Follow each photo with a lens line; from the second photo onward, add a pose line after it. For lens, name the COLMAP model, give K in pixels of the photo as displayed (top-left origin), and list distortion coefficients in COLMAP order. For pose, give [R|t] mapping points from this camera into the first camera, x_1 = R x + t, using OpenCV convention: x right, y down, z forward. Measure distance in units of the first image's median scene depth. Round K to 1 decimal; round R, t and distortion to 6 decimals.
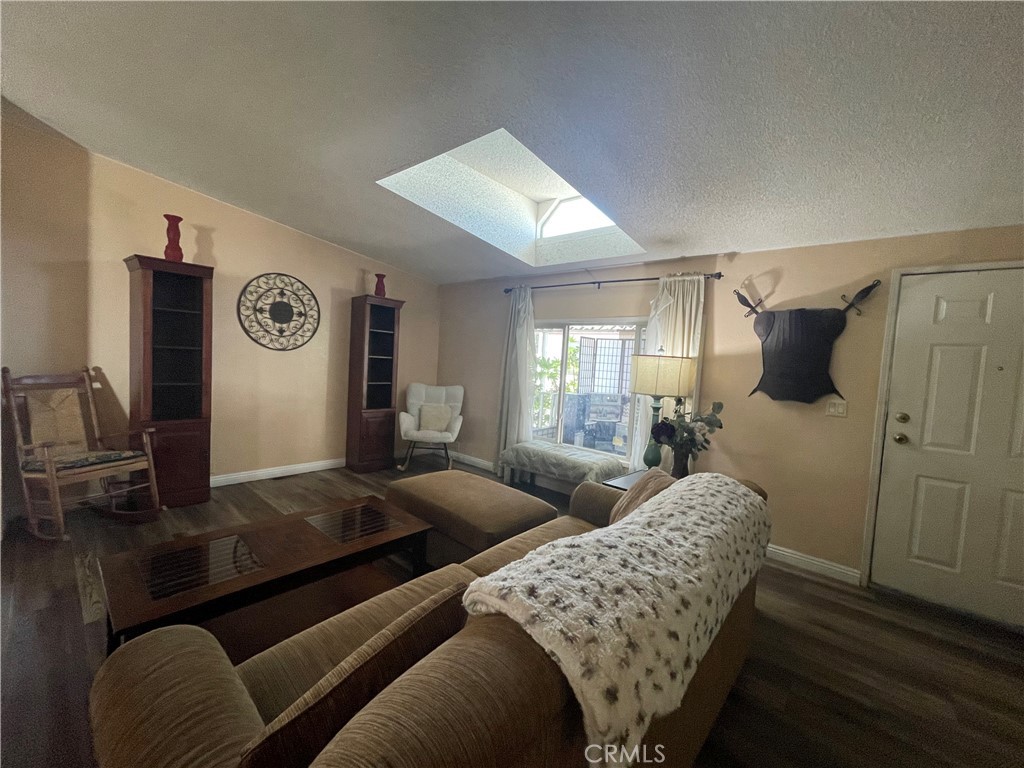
lens RADIAL K [[415.8, 0, 508.4], [0, 415.8, 381.8], [0, 0, 1]] dist [-0.000099, 0.001271]
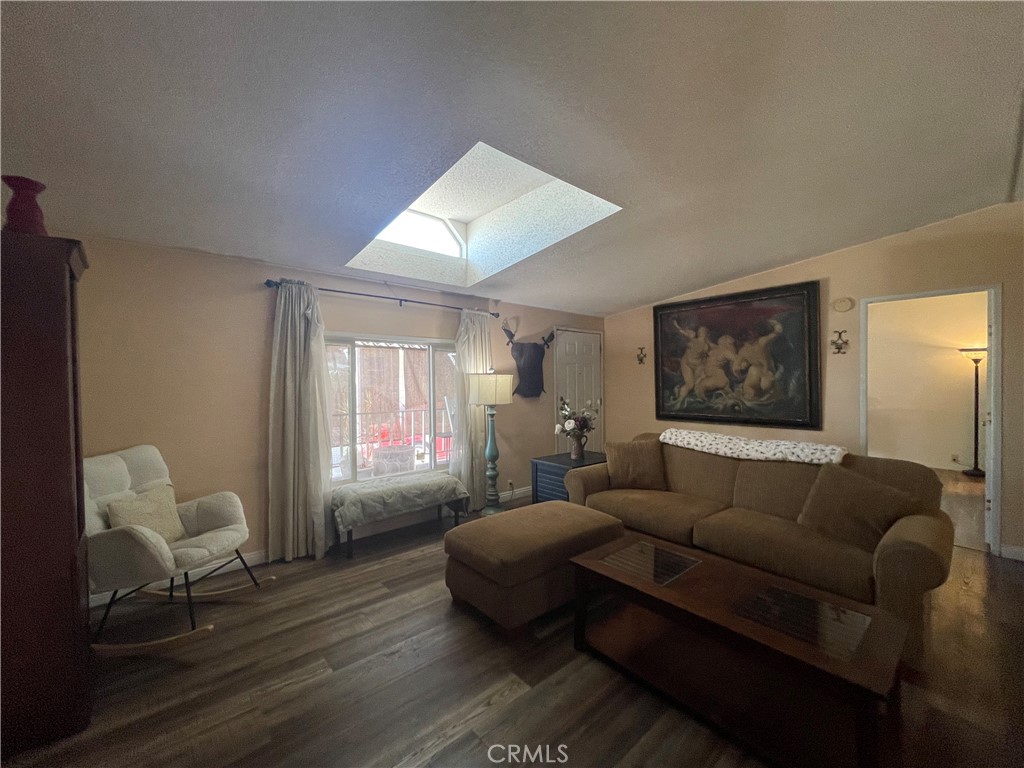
lens RADIAL K [[415.8, 0, 508.2], [0, 415.8, 382.8], [0, 0, 1]] dist [-0.000099, 0.001271]
pose [[0.115060, -0.075821, 0.990461, -0.934609], [0.061713, 0.995702, 0.069053, -0.124904], [-0.991440, 0.053179, 0.119245, 0.828927]]
